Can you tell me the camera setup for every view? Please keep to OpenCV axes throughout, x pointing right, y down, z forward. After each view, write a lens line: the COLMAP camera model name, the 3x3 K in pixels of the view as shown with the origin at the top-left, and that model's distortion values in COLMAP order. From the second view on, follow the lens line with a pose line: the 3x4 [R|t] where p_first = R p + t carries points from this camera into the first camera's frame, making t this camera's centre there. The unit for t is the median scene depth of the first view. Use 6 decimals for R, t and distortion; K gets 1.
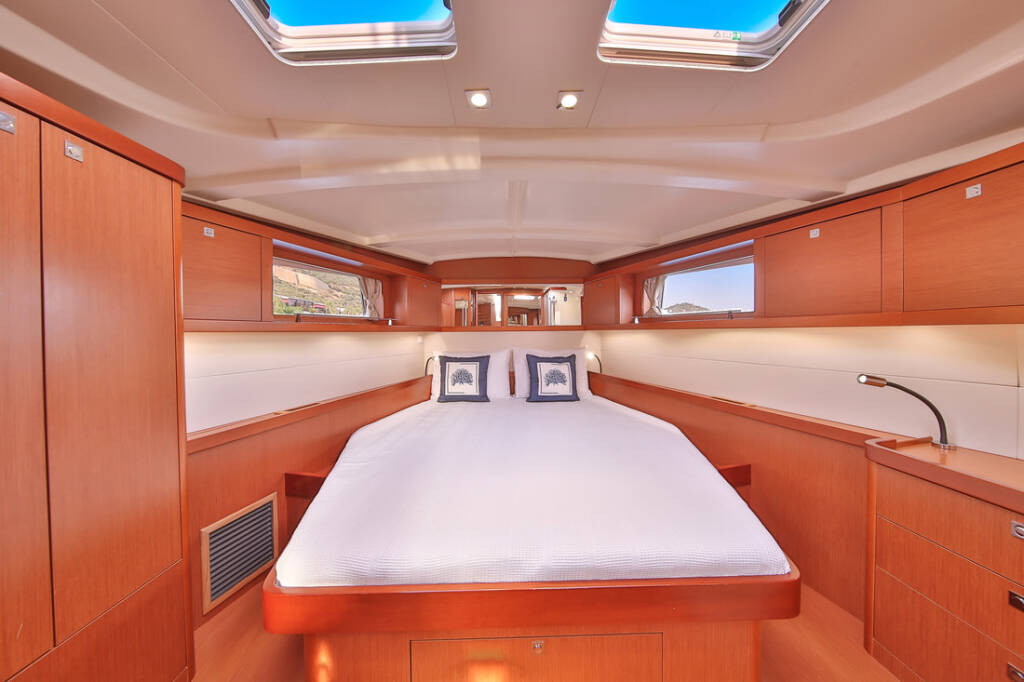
lens RADIAL K [[342.2, 0, 516.1], [0, 342.2, 336.9], [0, 0, 1]] dist [-0.000100, -0.000015]
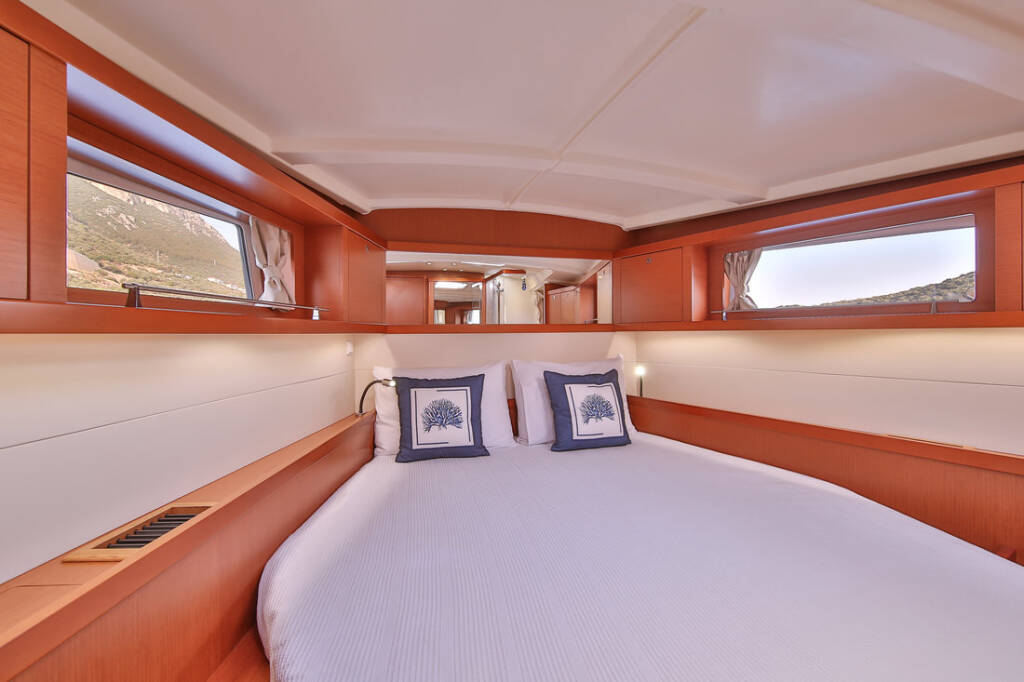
lens RADIAL K [[433.7, 0, 512.0], [0, 433.7, 341.0], [0, 0, 1]] dist [-0.000538, 0.000025]
pose [[0.968804, -0.003539, 0.247802, -0.222115], [0.002389, 0.999985, 0.004944, -0.006170], [-0.247816, -0.004197, 0.968798, 0.282086]]
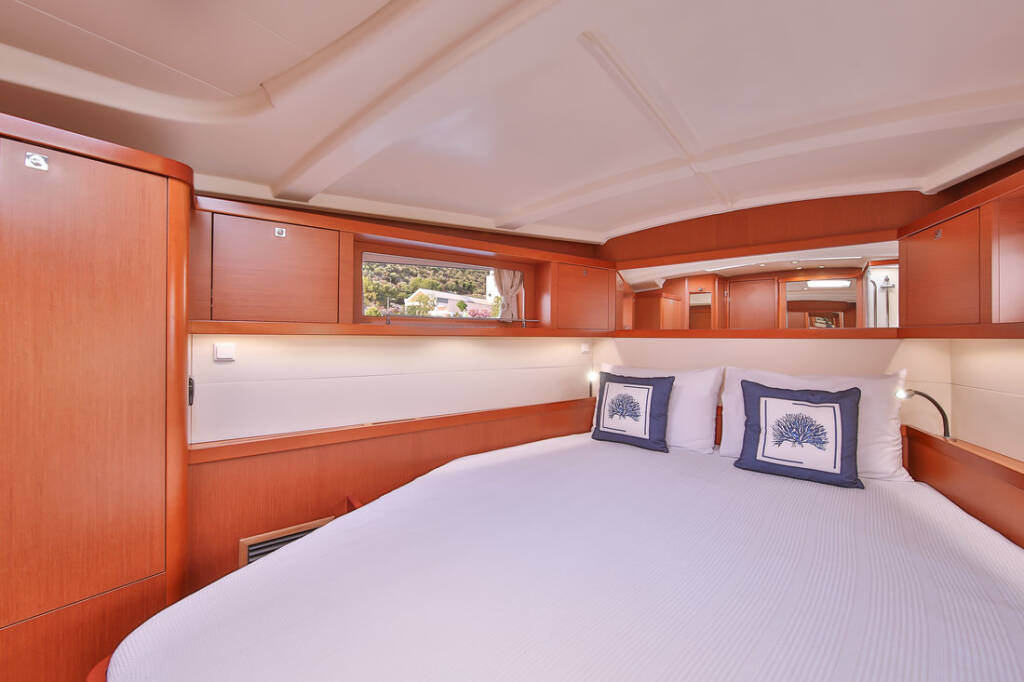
lens RADIAL K [[395.7, 0, 513.5], [0, 395.7, 337.5], [0, 0, 1]] dist [0.009415, -0.005681]
pose [[0.763666, 0.012891, -0.645483, 0.167808], [-0.021042, 0.999766, -0.004929, -0.006988], [0.645268, 0.017347, 0.763759, 0.276910]]
